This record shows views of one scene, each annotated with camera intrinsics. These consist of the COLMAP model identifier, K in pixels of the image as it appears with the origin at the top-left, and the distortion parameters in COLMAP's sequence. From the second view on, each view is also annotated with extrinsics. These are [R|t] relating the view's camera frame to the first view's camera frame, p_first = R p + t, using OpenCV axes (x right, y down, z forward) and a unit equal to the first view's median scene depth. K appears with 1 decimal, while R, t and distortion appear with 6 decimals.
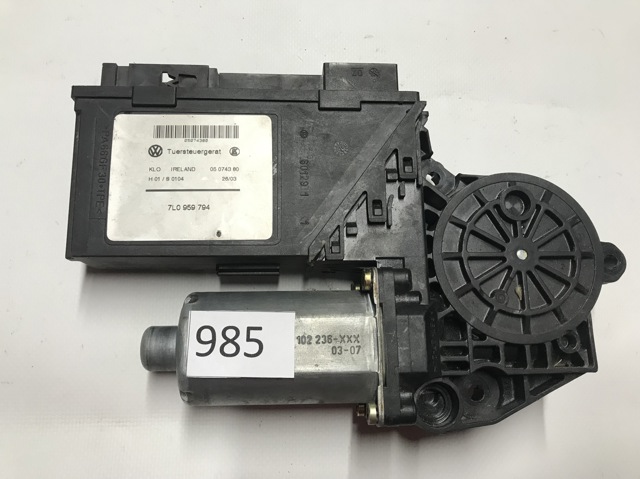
lens RADIAL K [[517.5, 0, 320.0], [0, 517.5, 239.5], [0, 0, 1]] dist [0.001165, -0.001344]
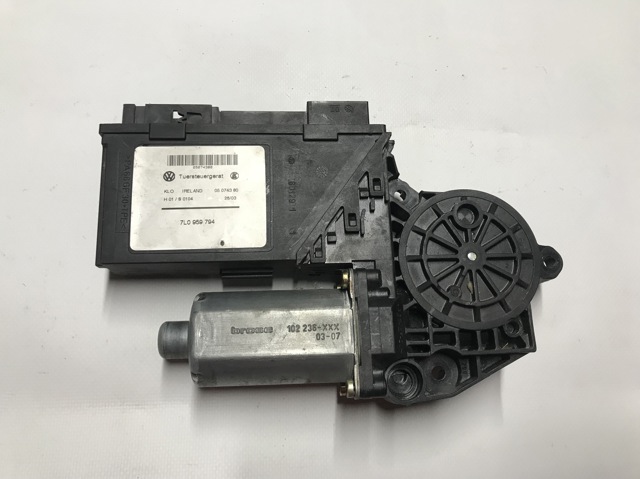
lens RADIAL K [[523.2, 0, 321.2], [0, 523.2, 226.6], [0, 0, 1]] dist [0.004906, -0.000097]
pose [[0.999767, -0.017032, 0.013295, 0.020732], [0.017777, 0.998150, -0.058144, 0.024847], [-0.012280, 0.058367, 0.998220, -0.228621]]
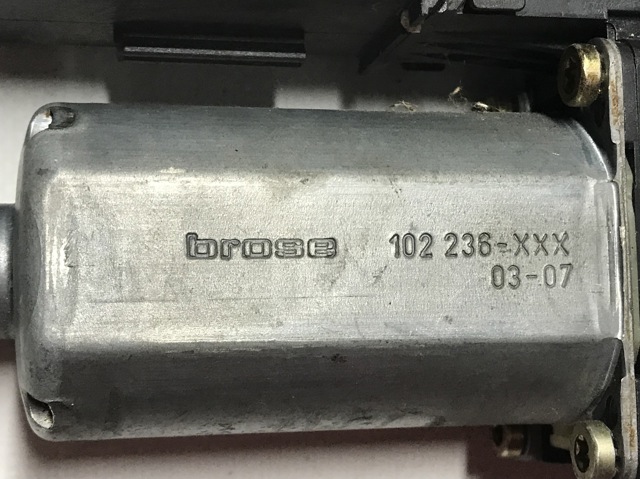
lens RADIAL K [[1029.5, 0, 320.0], [0, 1029.5, 239.5], [0, 0, 1]] dist [0.080204, 0.033767]
pose [[0.989822, 0.009861, 0.141965, -0.171322], [-0.031227, 0.988333, 0.149071, 0.085789], [-0.138839, -0.151987, 0.978582, 0.330343]]
